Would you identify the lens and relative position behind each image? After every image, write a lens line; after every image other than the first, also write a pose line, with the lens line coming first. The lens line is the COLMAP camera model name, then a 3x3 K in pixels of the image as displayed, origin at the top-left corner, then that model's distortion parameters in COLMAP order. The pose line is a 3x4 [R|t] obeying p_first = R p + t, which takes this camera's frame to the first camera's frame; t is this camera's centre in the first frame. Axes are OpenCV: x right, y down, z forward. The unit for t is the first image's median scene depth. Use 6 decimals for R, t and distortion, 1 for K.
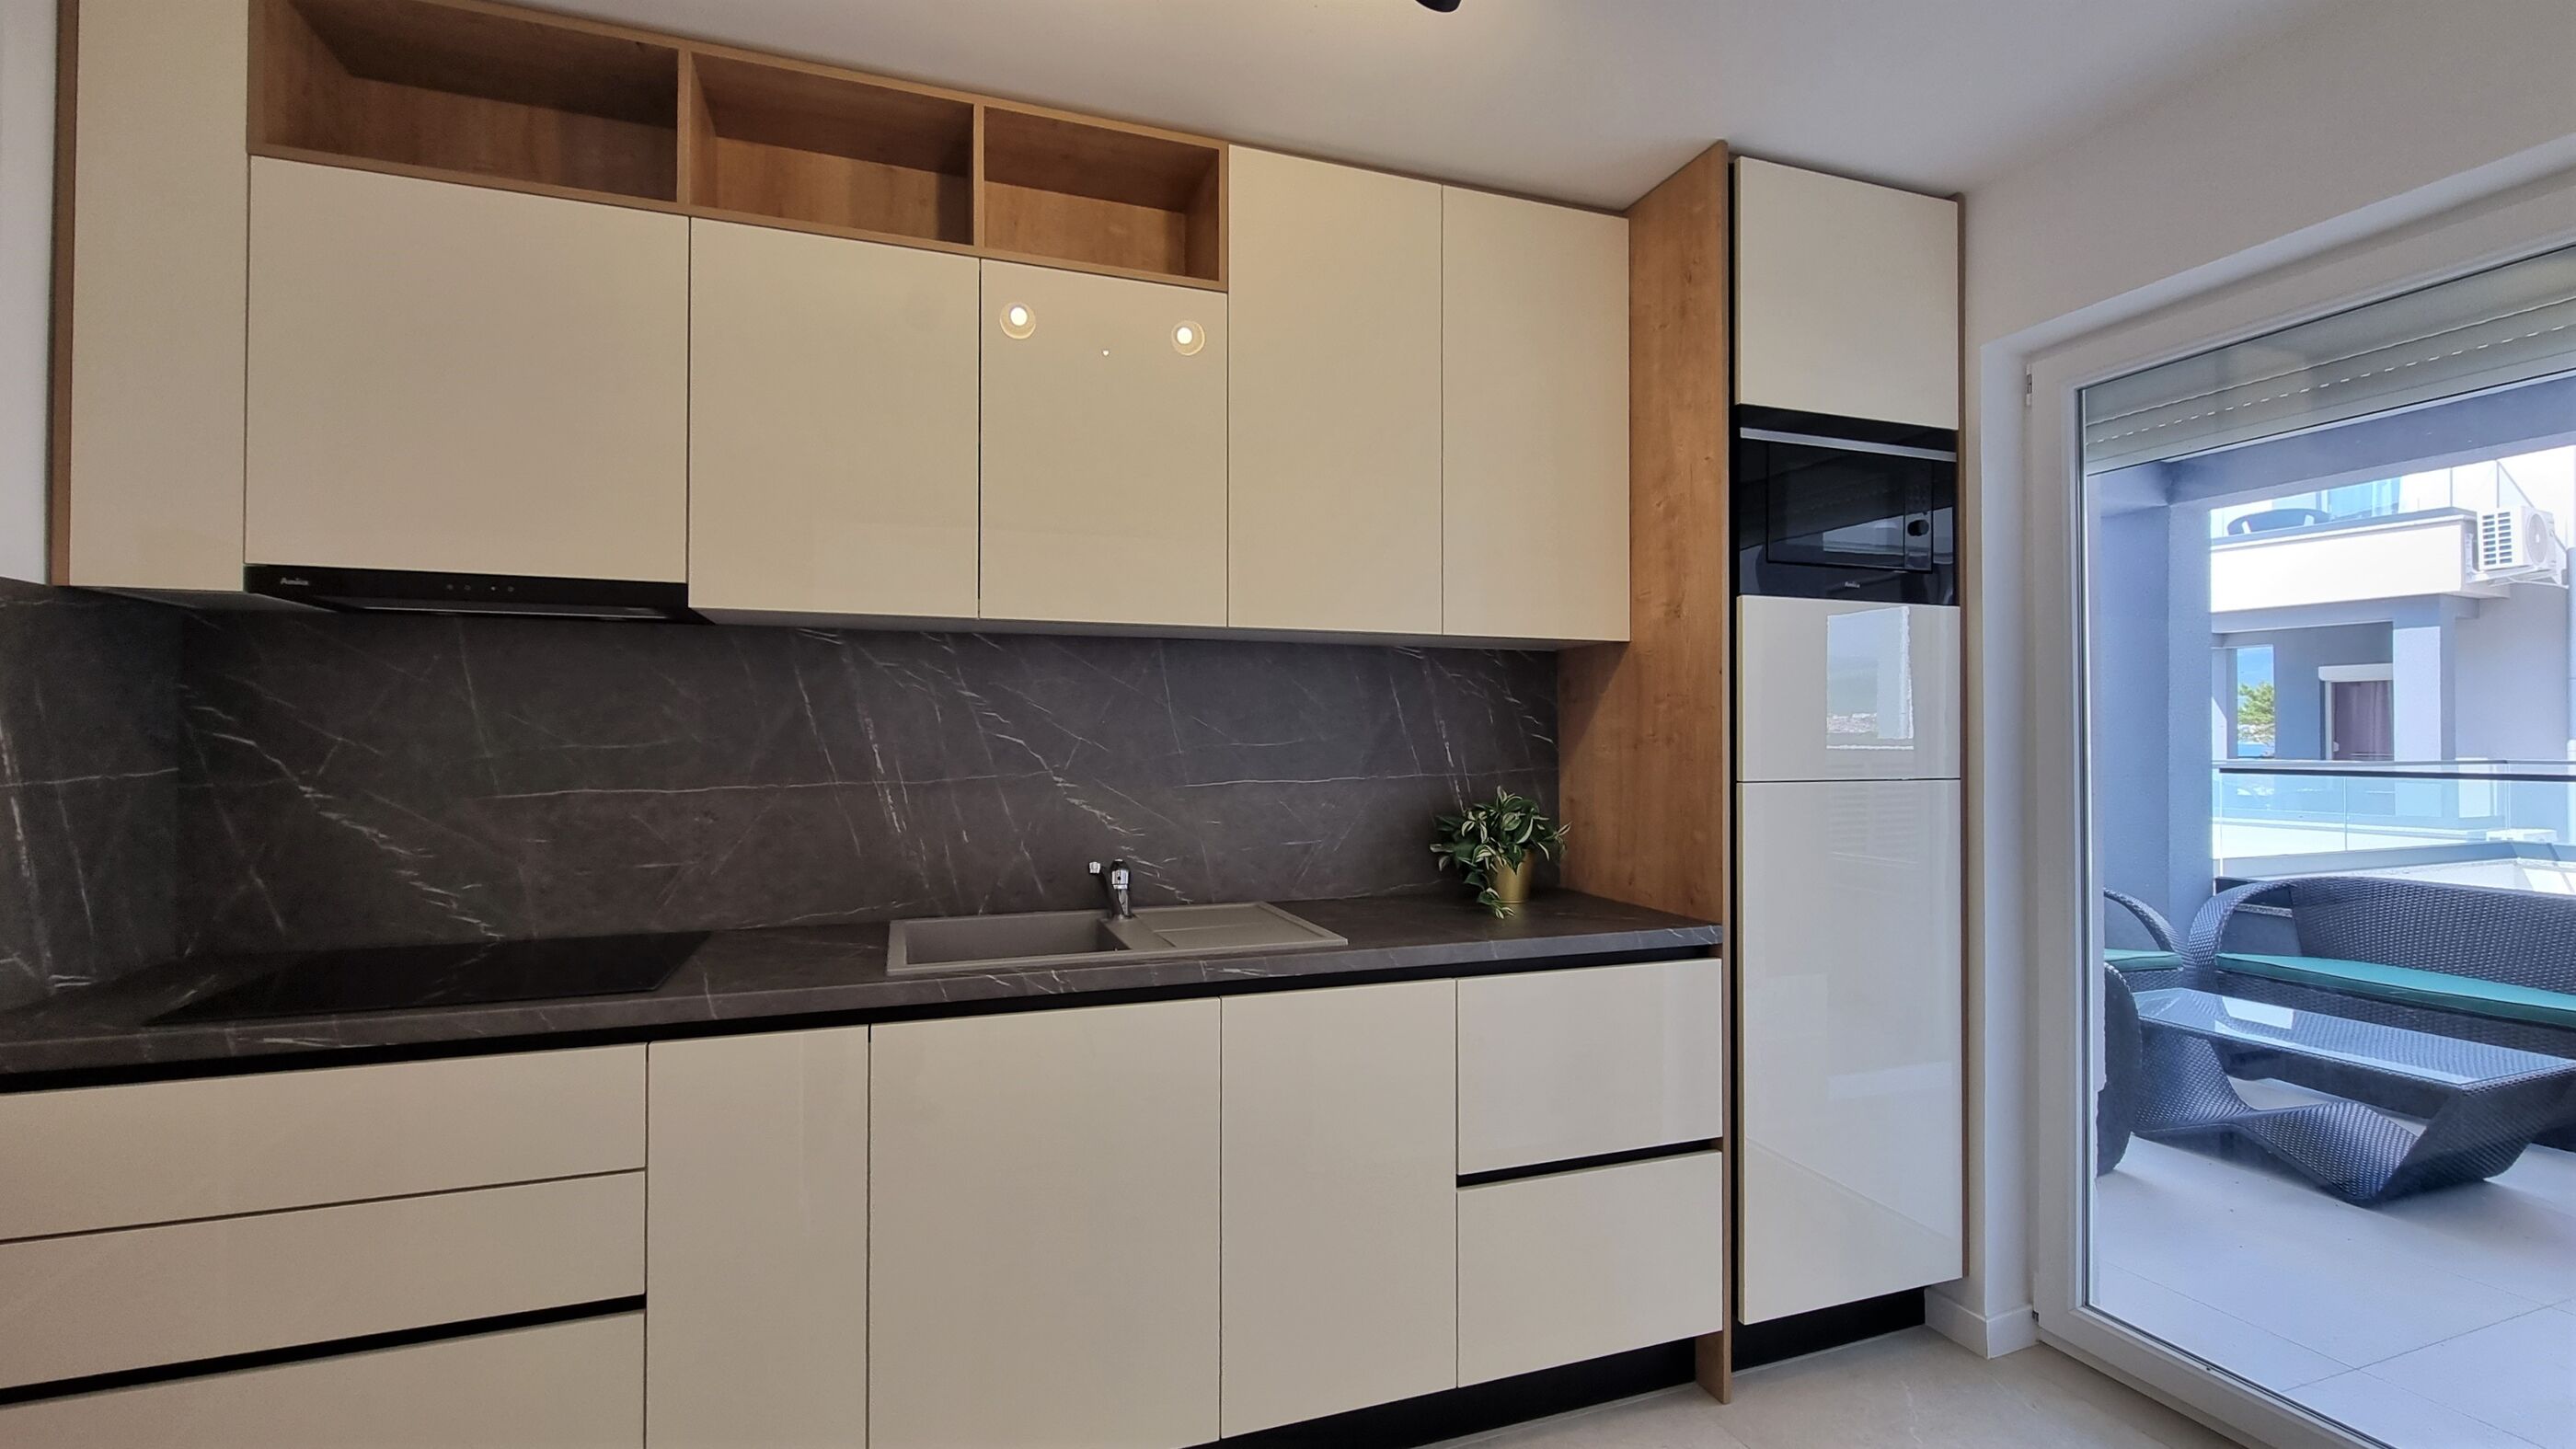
lens RADIAL K [[1108.4, 0, 1288.0], [0, 1108.4, 724.5], [0, 0, 1]] dist [0.000366, -0.000650]
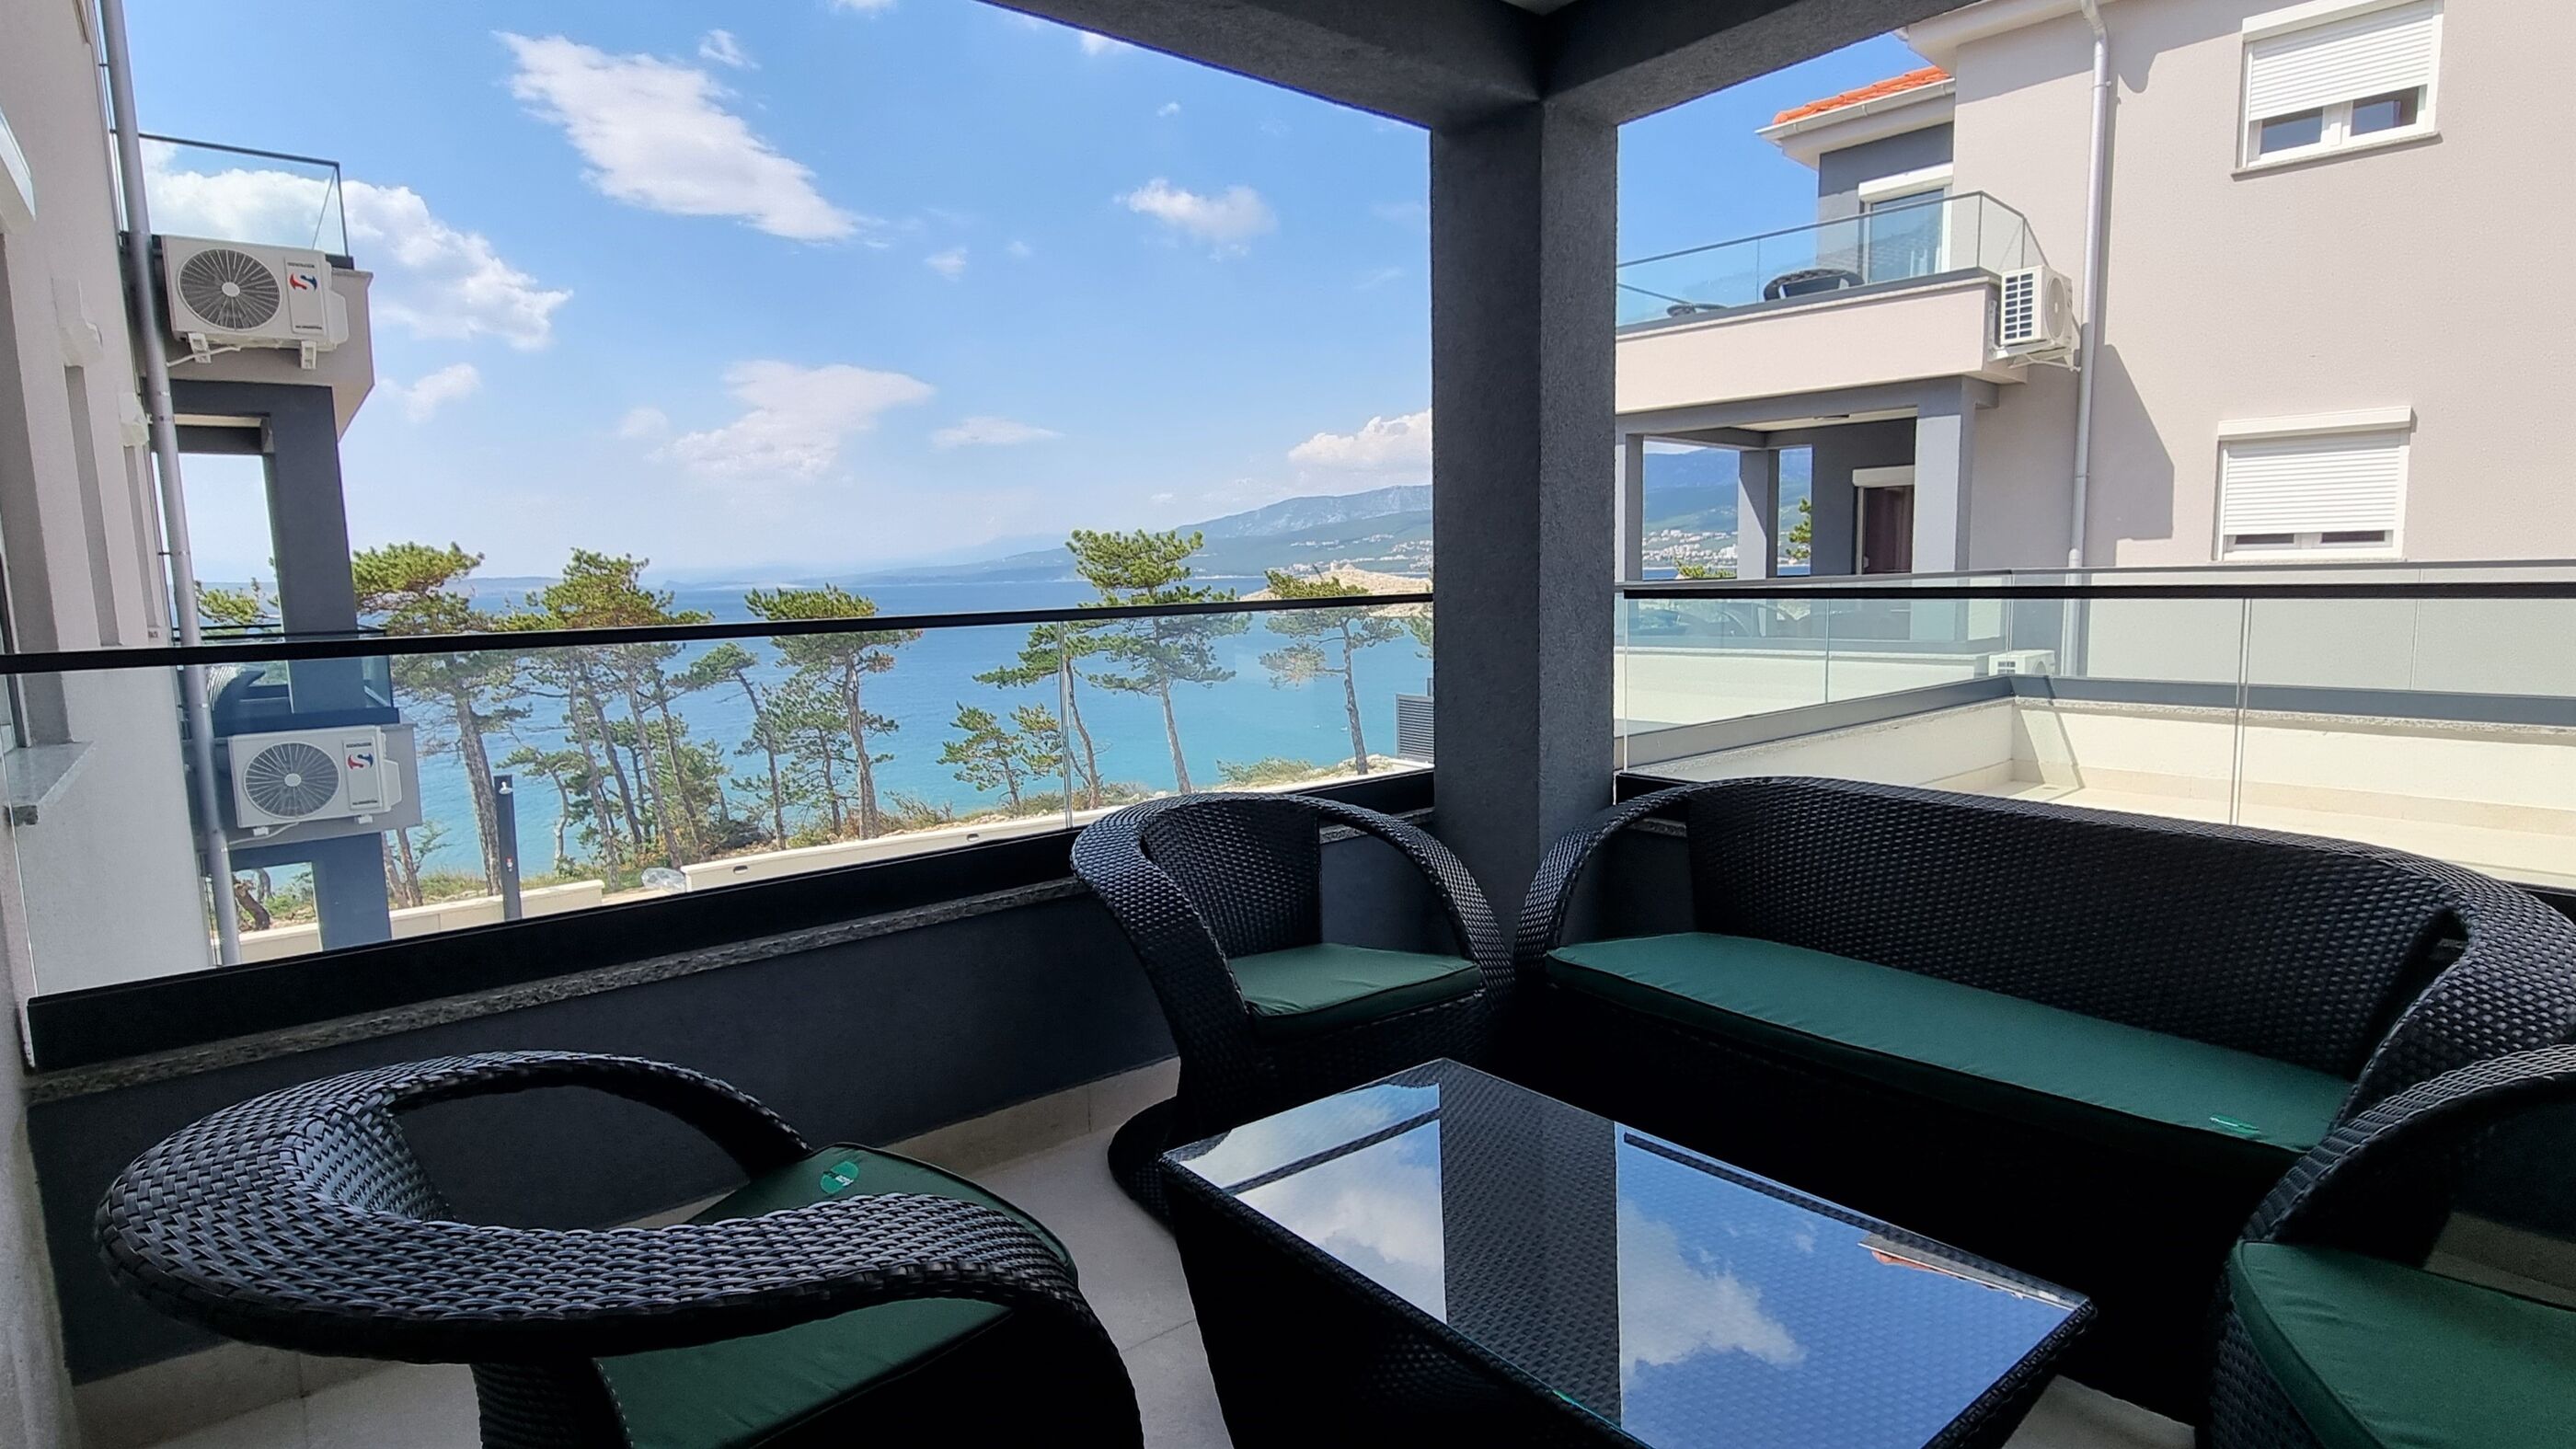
lens RADIAL K [[1287.4, 0, 1285.0], [0, 1287.4, 724.0], [0, 0, 1]] dist [0.002716, -0.000428]
pose [[0.949673, -0.059779, 0.307487, 1.078520], [0.020790, 0.991485, 0.128549, 0.038729], [-0.312553, -0.115687, 0.942829, 0.954300]]
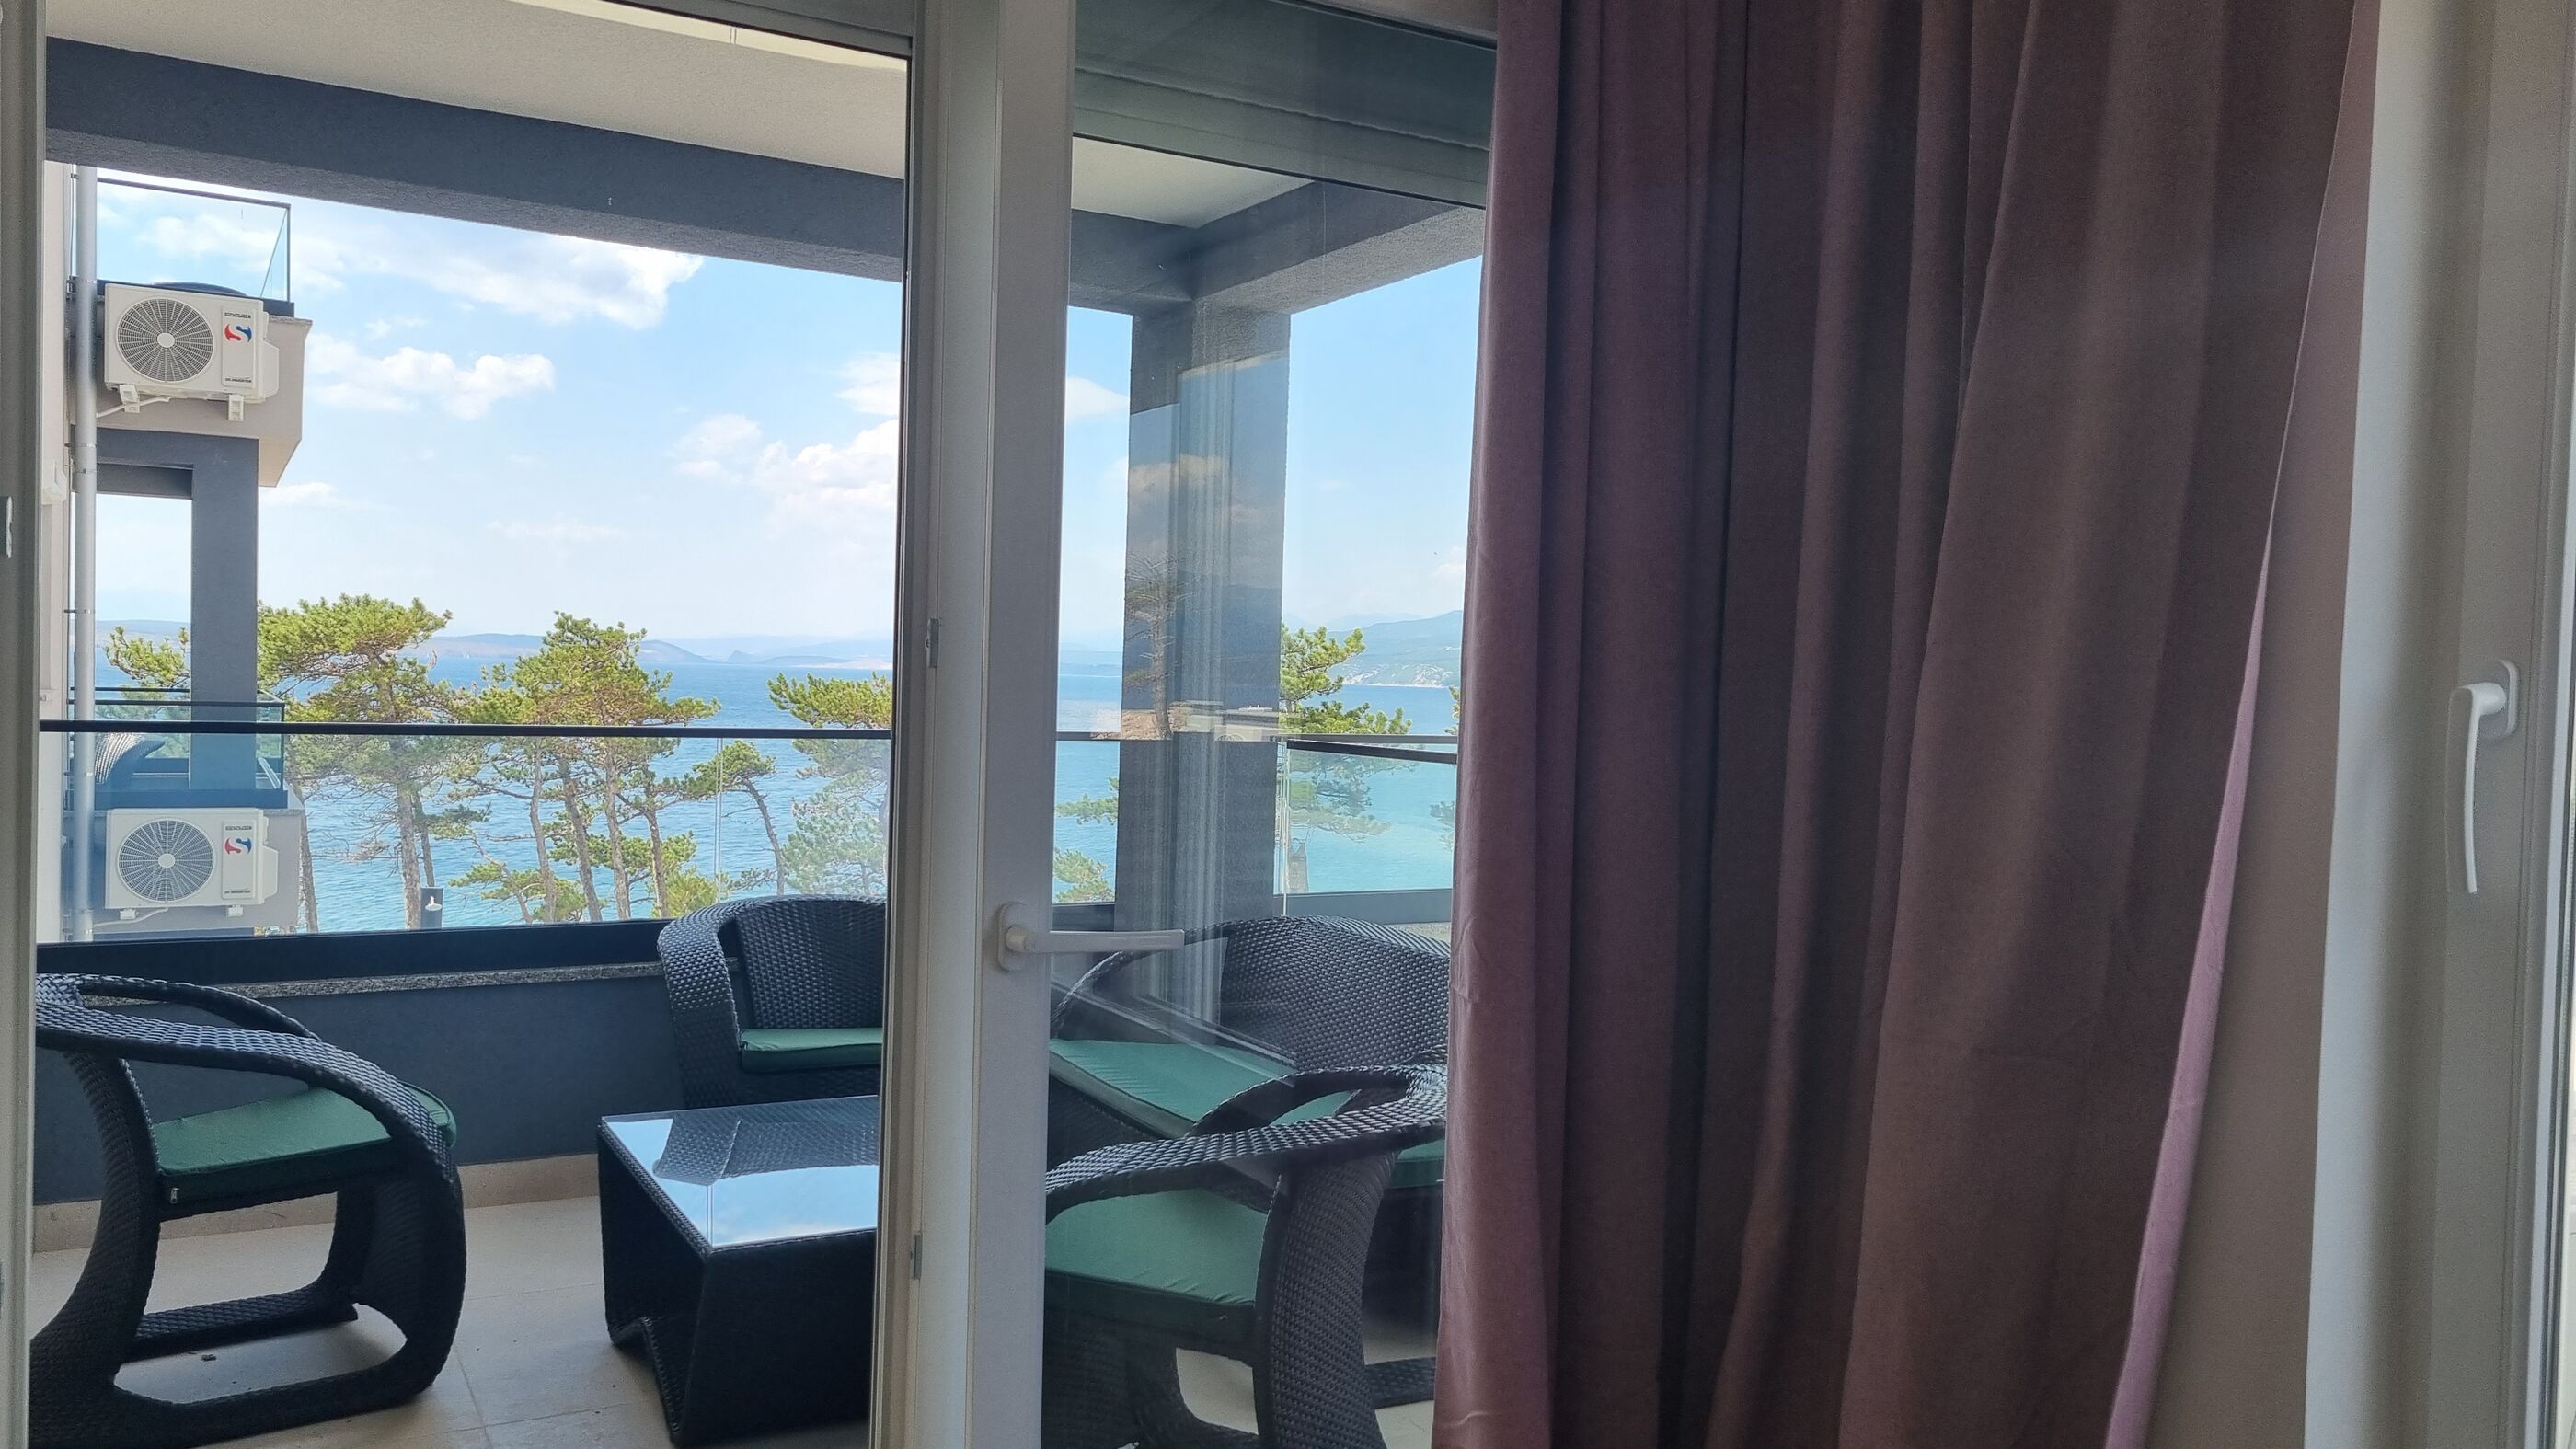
lens RADIAL K [[1912.0, 0, 1286.0], [0, 1912.0, 742.8], [0, 0, 1]] dist [0.060076, -0.040327]
pose [[0.987841, 0.025308, 0.153393, 1.596538], [-0.032686, 0.998417, 0.045773, -0.023695], [-0.151992, -0.050231, 0.987105, -0.110749]]
